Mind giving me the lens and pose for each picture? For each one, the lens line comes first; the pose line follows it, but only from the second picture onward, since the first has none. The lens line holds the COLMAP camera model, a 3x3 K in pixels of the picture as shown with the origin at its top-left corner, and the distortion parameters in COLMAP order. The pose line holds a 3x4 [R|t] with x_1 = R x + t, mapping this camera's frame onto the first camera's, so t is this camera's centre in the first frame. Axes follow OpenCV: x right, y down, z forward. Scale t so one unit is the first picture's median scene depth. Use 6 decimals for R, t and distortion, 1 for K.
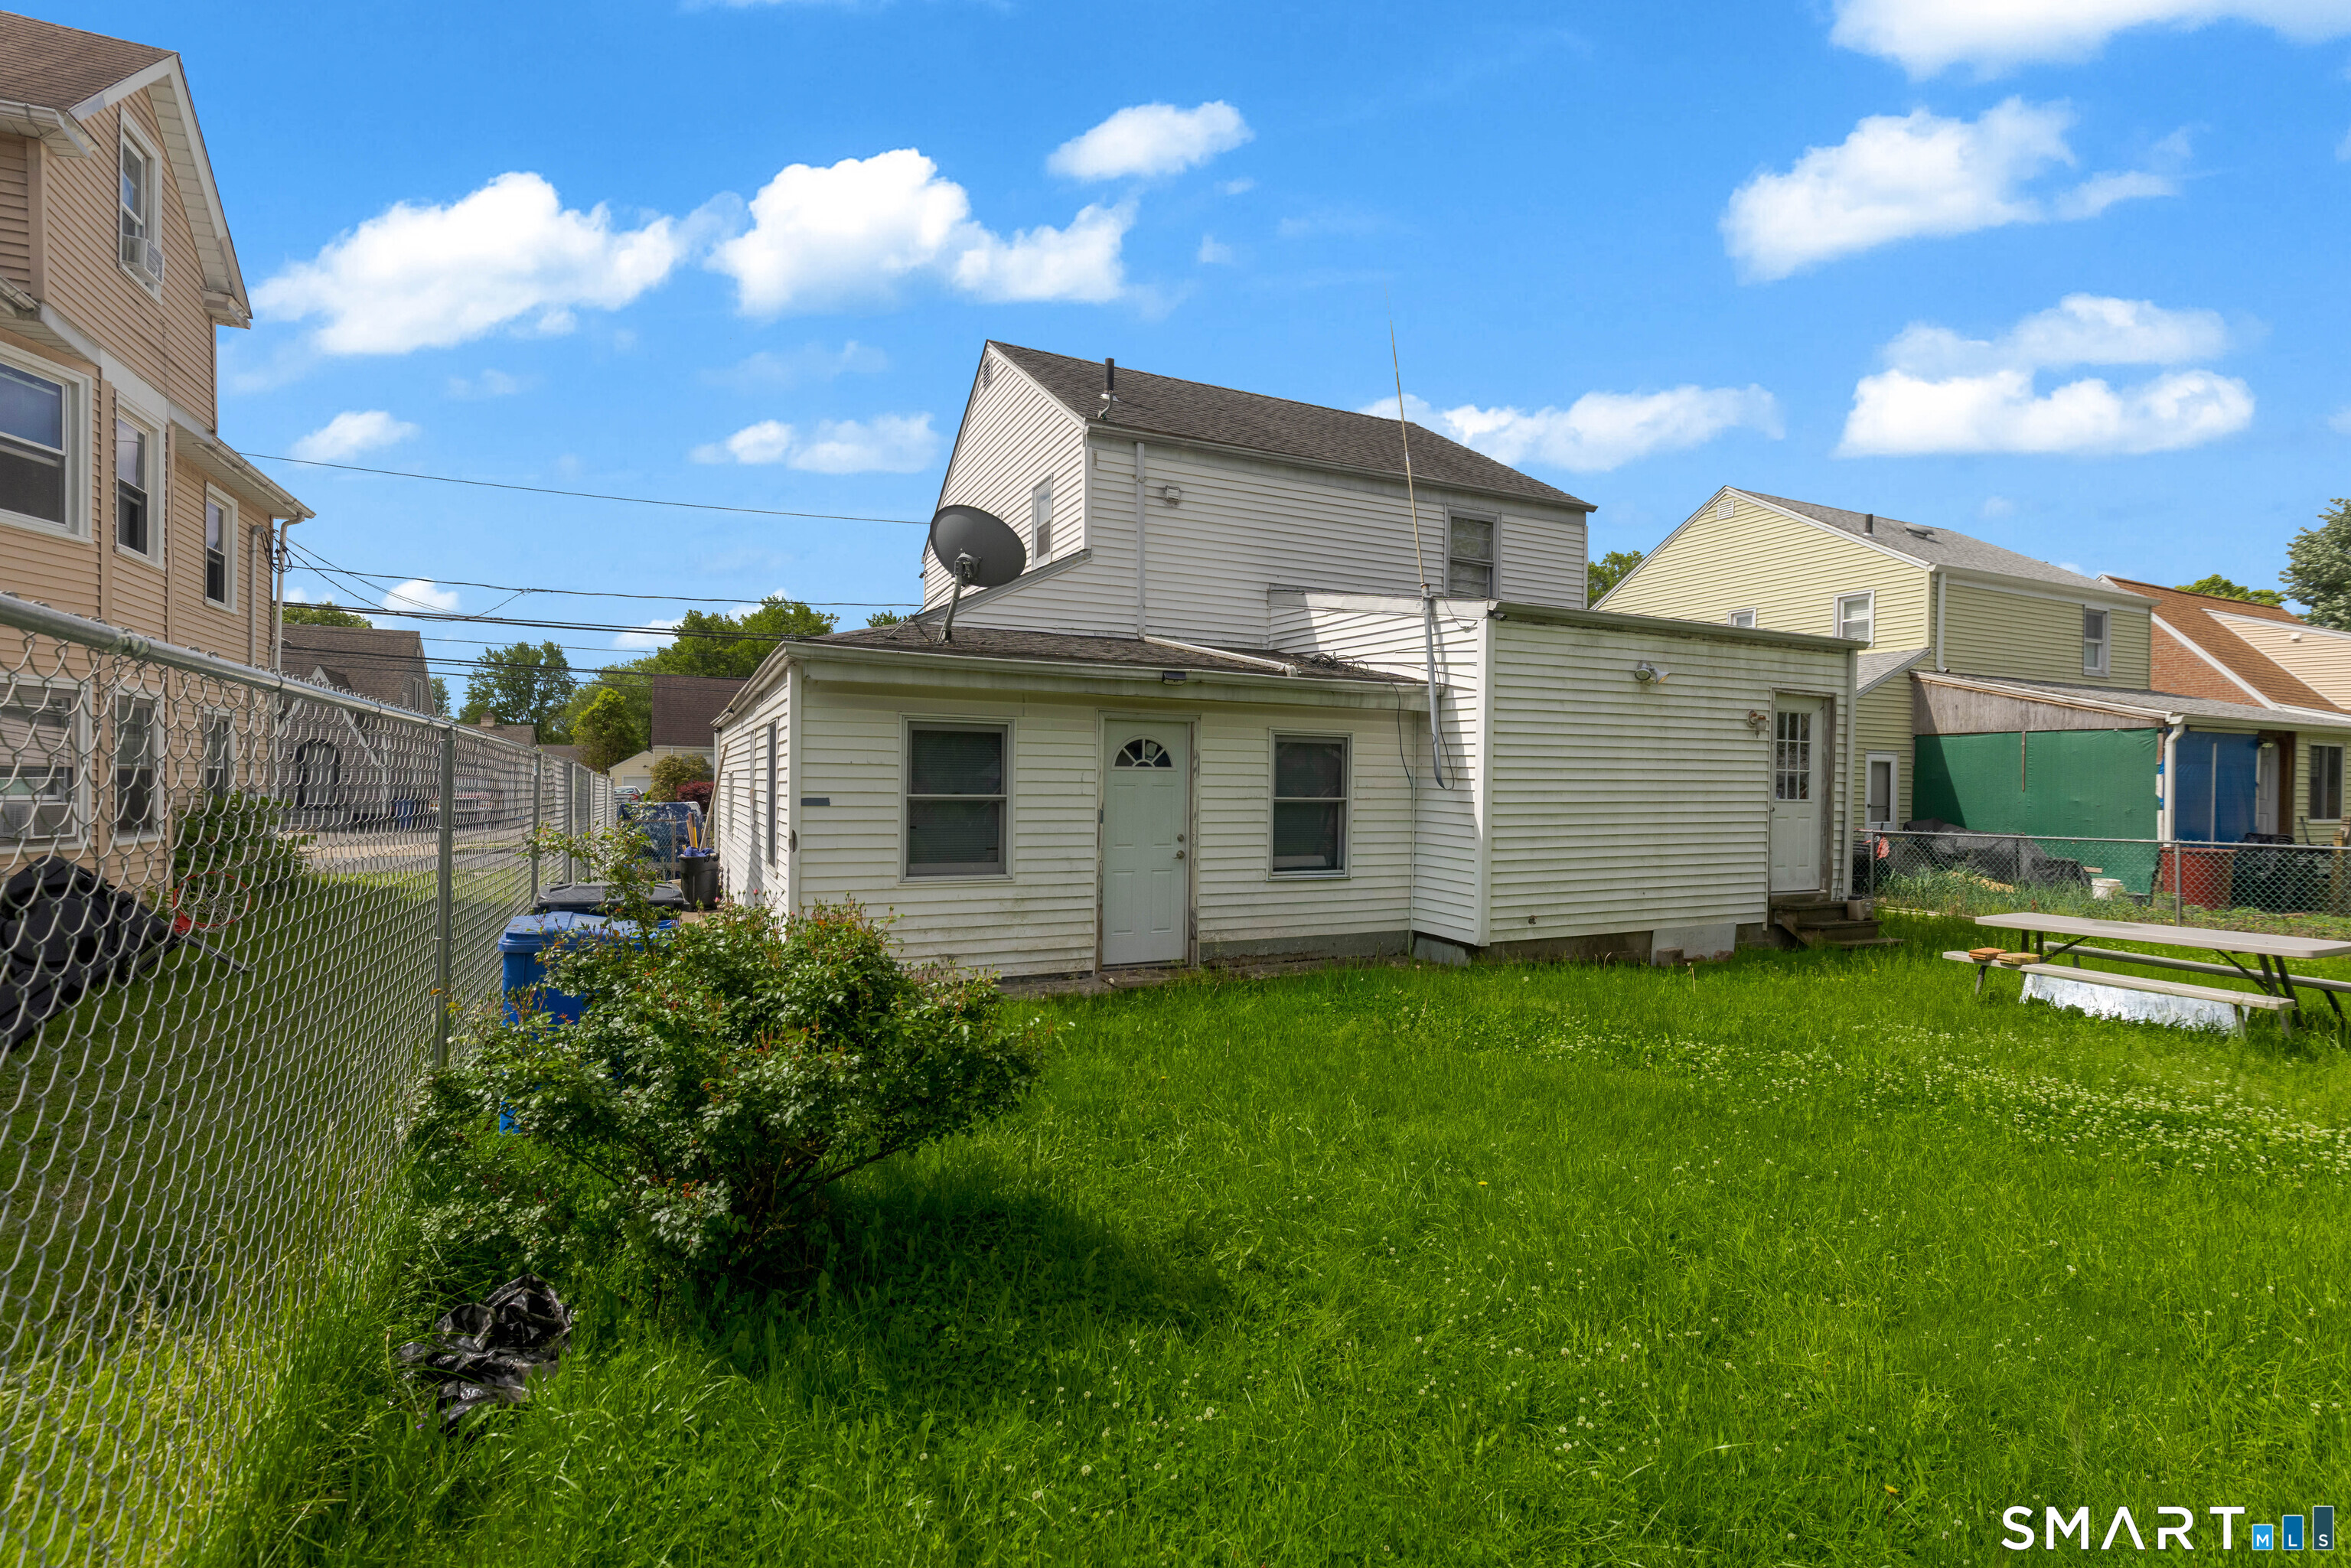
lens RADIAL K [[1086.1, 0, 1213.6], [0, 1086.1, 787.4], [0, 0, 1]] dist [0.004284, 0.000024]
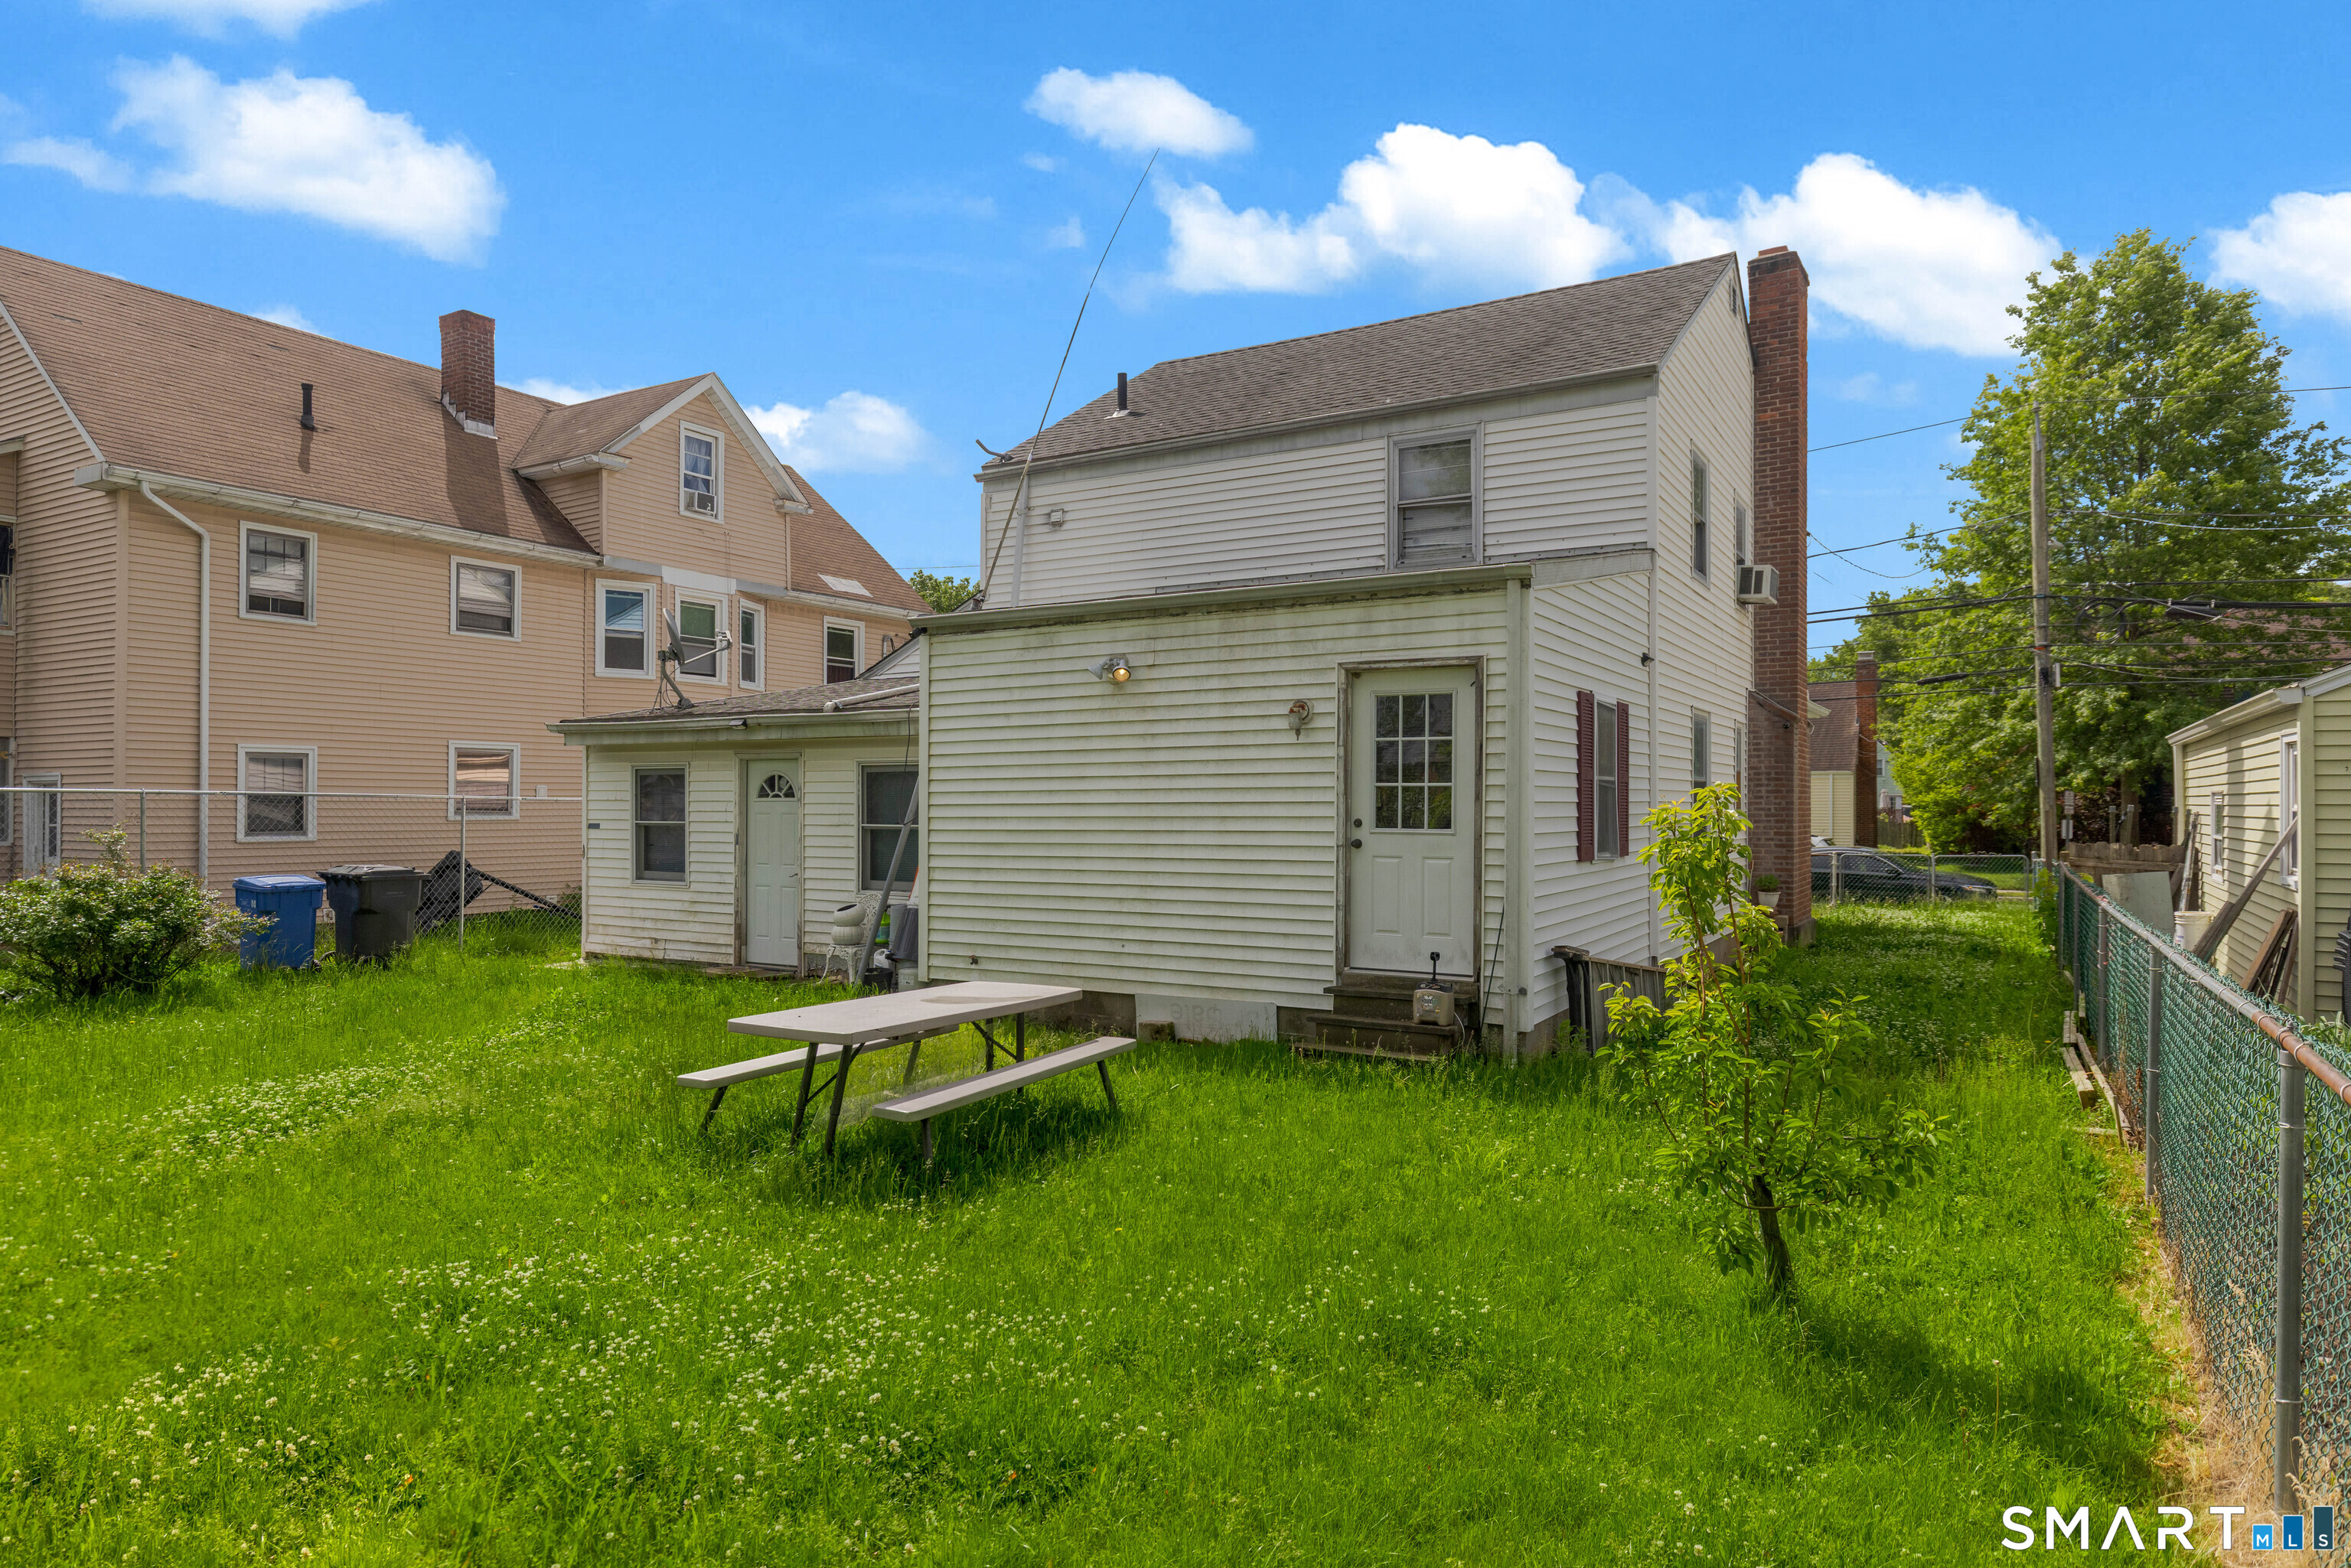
lens RADIAL K [[1436.4, 0, 1184.1], [0, 1436.4, 790.8], [0, 0, 1]] dist [0.008410, -0.004168]
pose [[0.529778, -0.019561, -0.847911, 1.380456], [0.001926, 0.999759, -0.021860, 0.007623], [0.848134, 0.009948, 0.529688, 0.507659]]
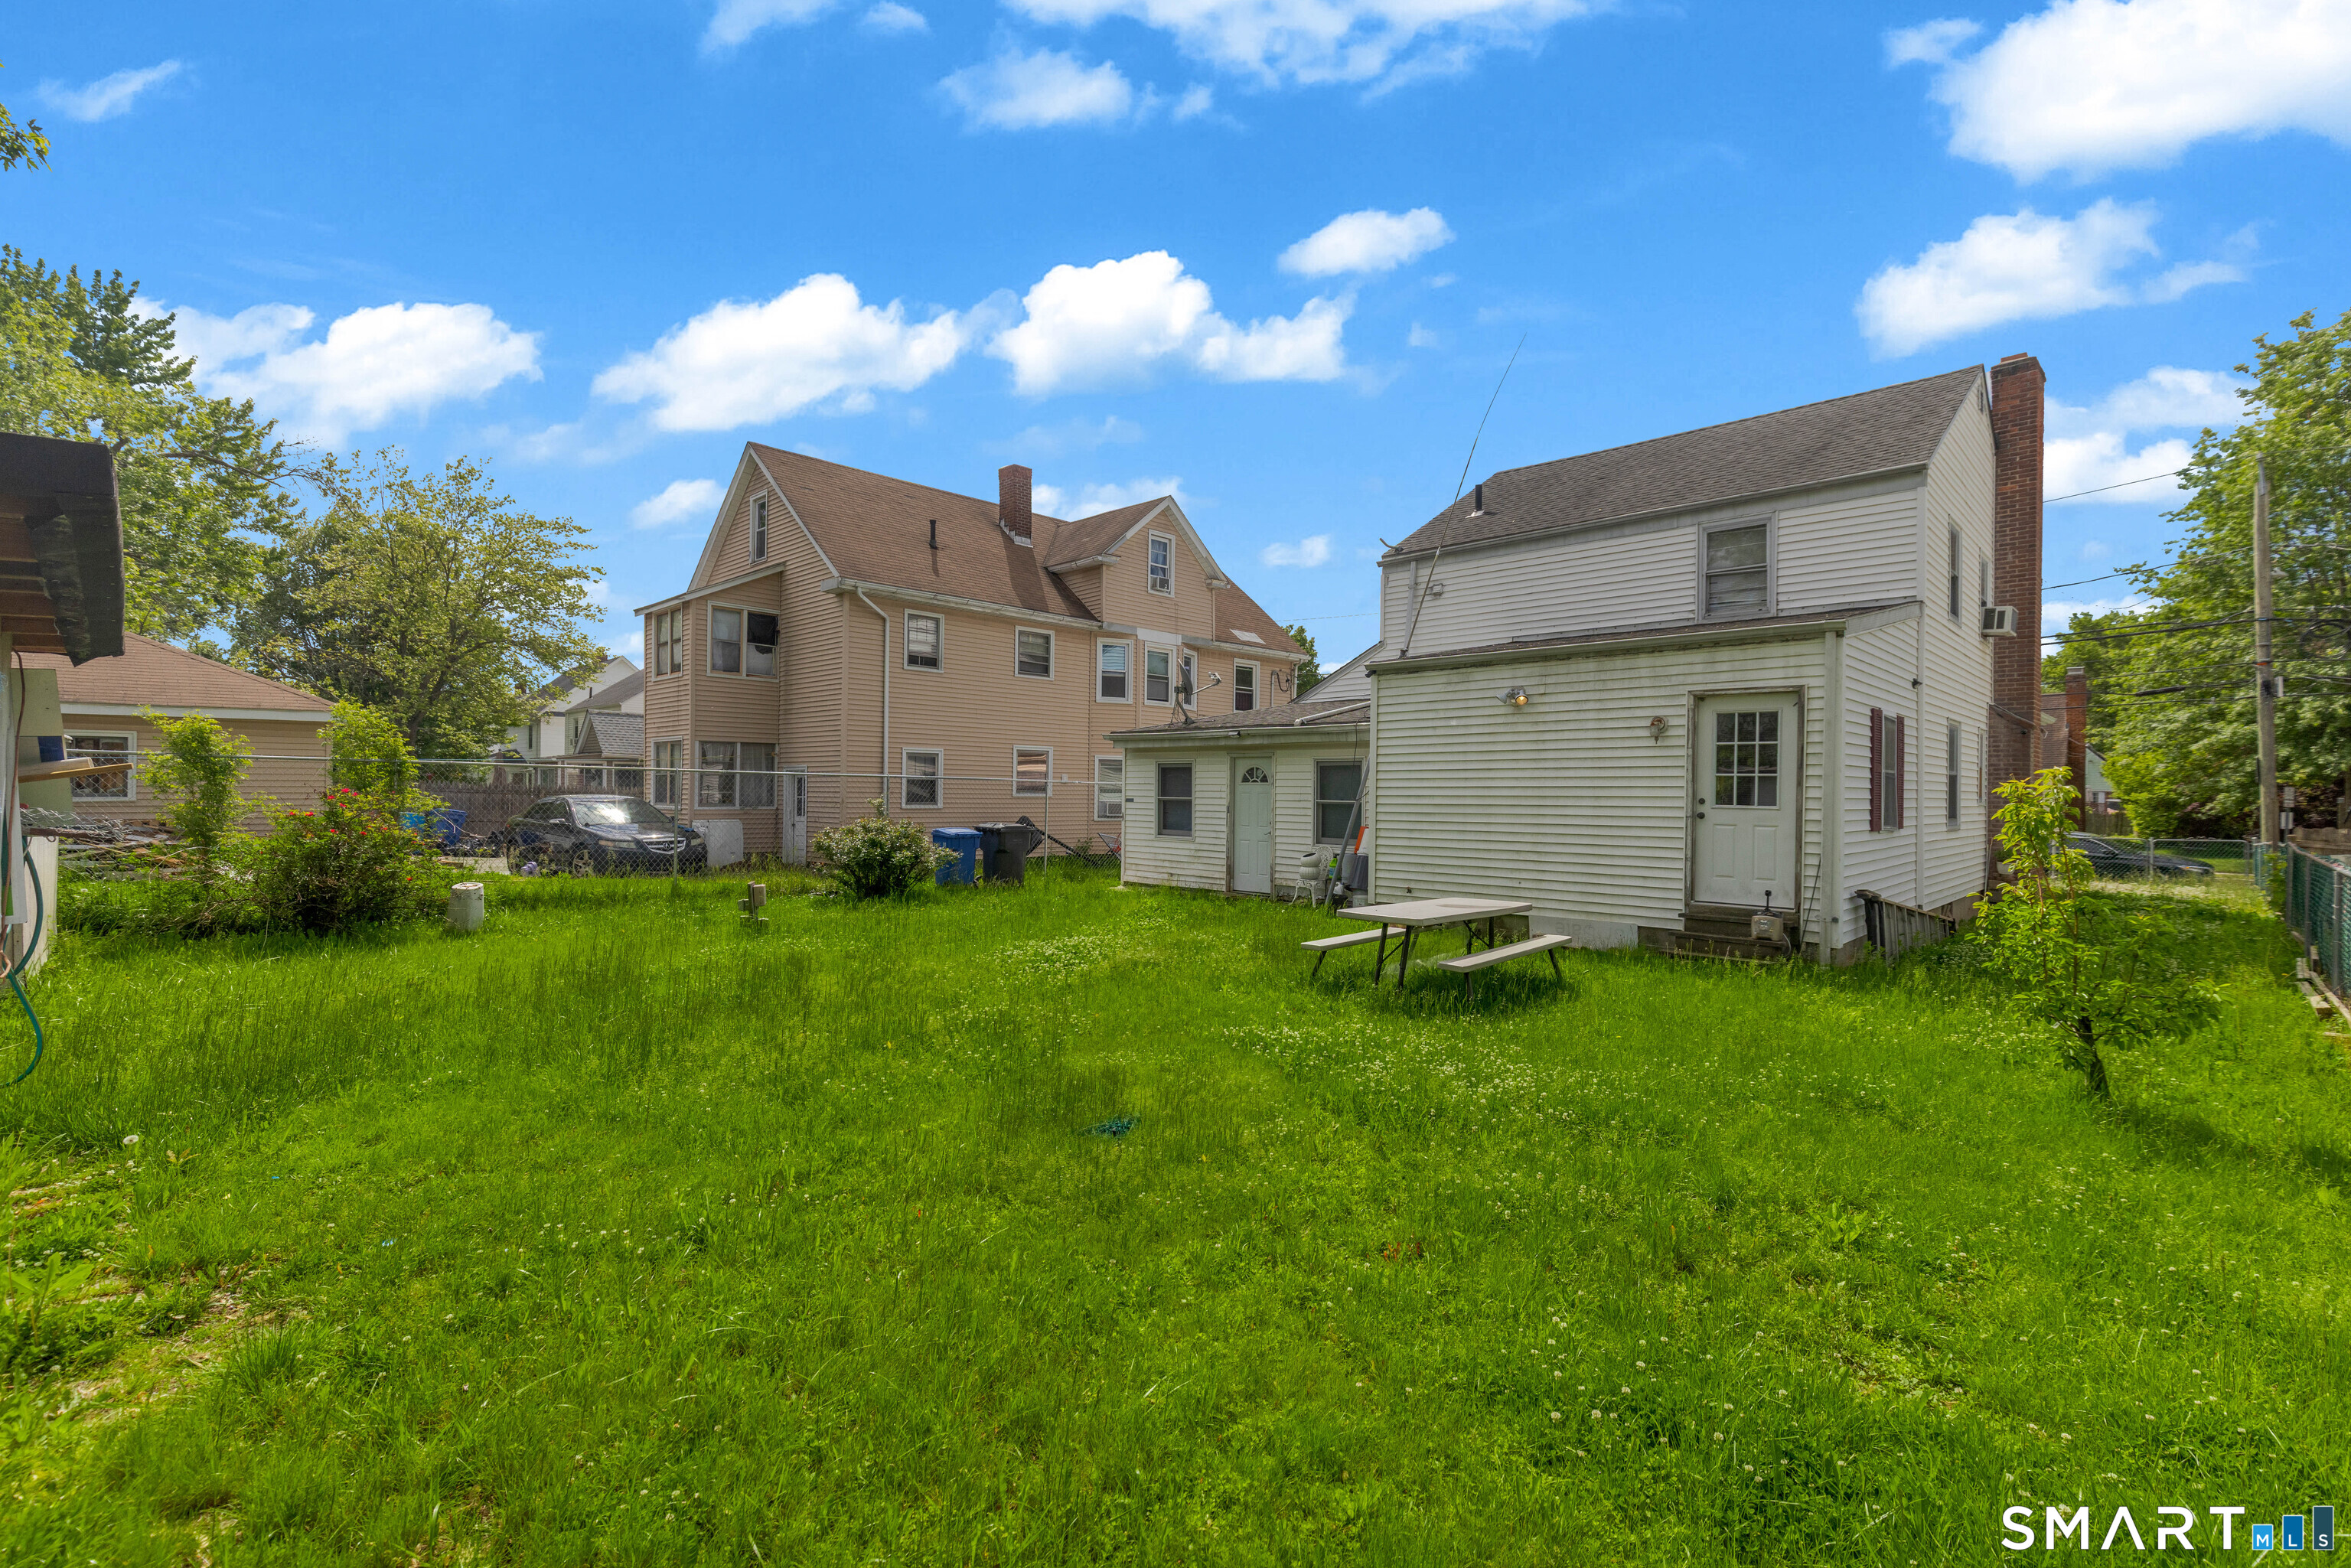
lens RADIAL K [[1086.1, 0, 1166.3], [0, 1086.1, 785.6], [0, 0, 1]] dist [0.004284, 0.000024]
pose [[0.308076, -0.013776, -0.951262, 1.473841], [-0.010387, 0.999787, -0.017843, 0.017987], [0.951305, 0.015377, 0.307867, 0.286315]]
